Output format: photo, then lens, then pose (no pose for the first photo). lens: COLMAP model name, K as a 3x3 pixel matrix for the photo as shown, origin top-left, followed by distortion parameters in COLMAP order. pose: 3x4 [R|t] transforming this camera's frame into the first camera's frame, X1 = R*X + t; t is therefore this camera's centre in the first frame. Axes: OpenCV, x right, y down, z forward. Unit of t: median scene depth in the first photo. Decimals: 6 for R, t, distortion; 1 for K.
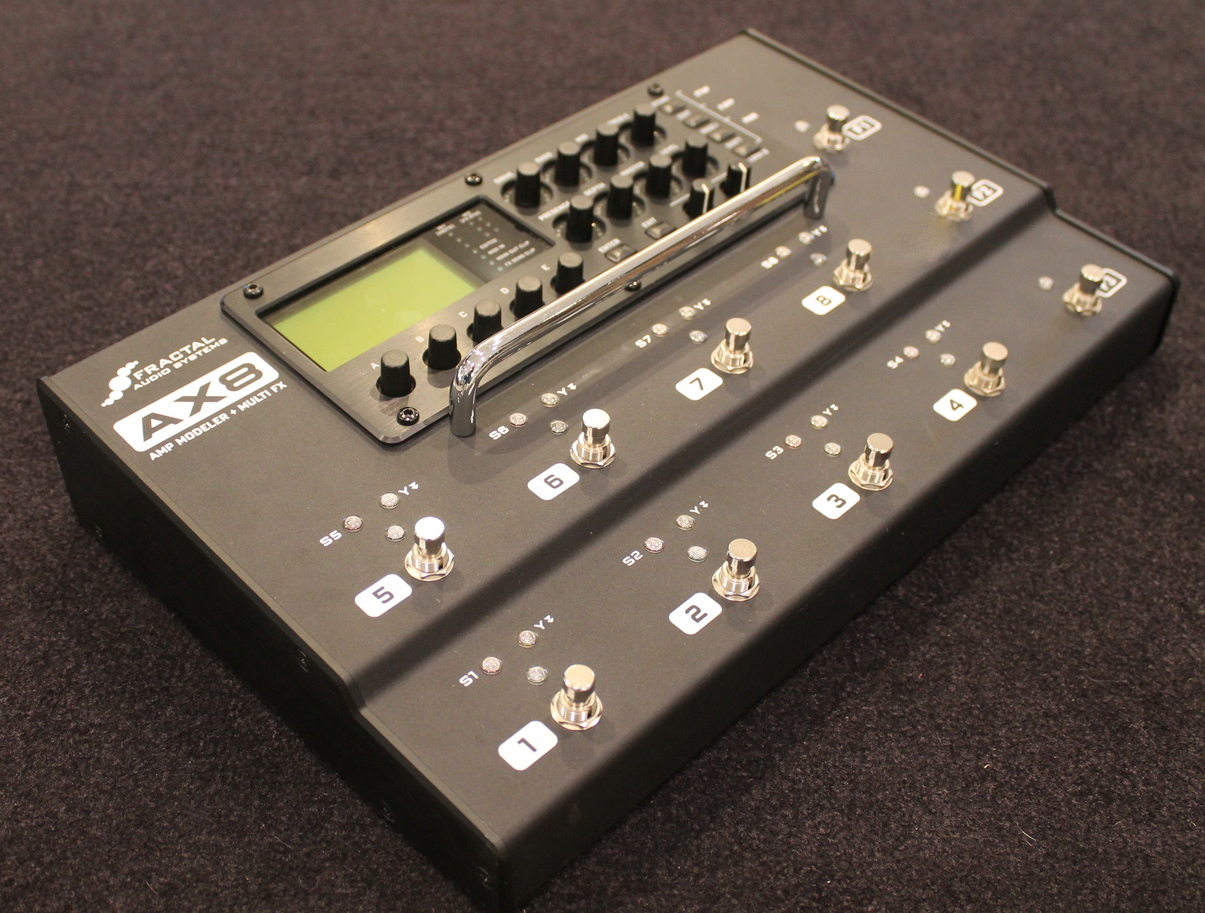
lens RADIAL K [[1466.8, 0, 602.5], [0, 1466.8, 456.5], [0, 0, 1]] dist [-0.019518, 0.000157]
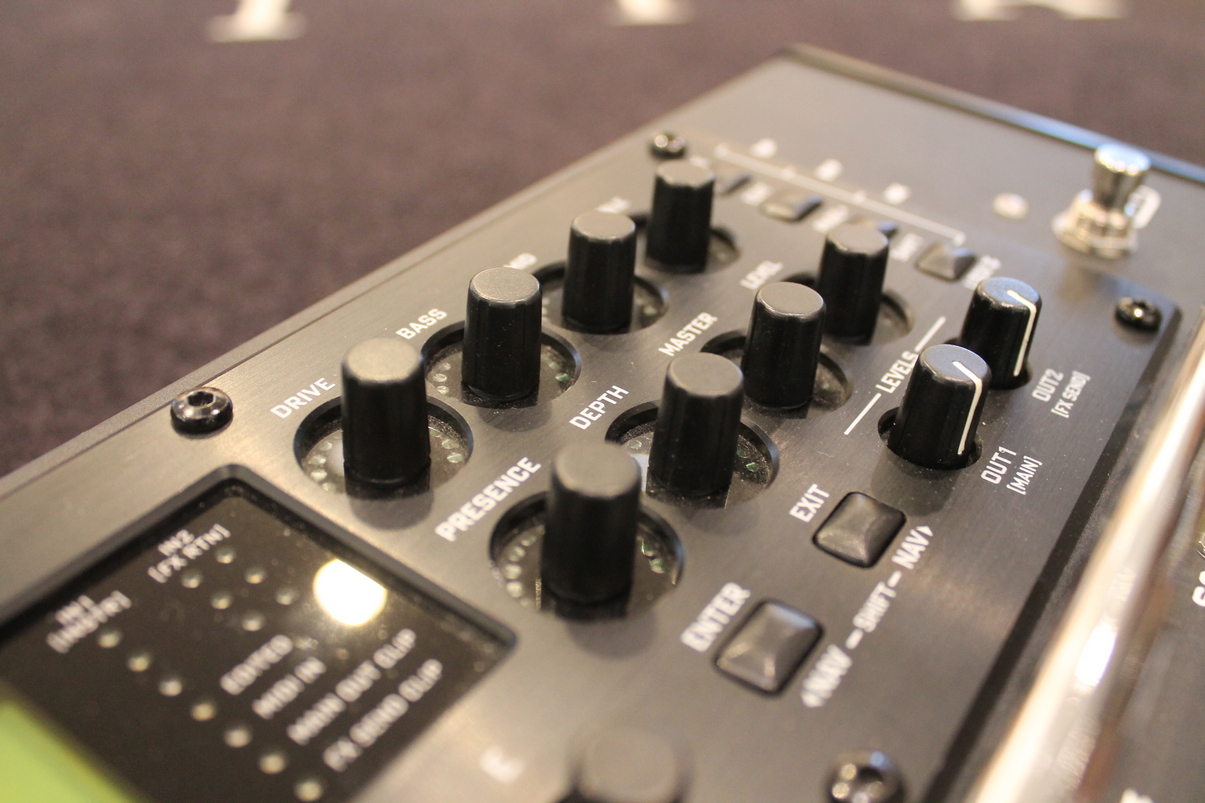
lens RADIAL K [[1246.8, 0, 602.5], [0, 1246.8, 401.5], [0, 0, 1]] dist [-0.118190, 0.001039]
pose [[0.985793, -0.096321, 0.137603, -0.041332], [0.115546, 0.983480, -0.139345, -0.146162], [-0.121907, 0.153265, 0.980637, 0.738481]]
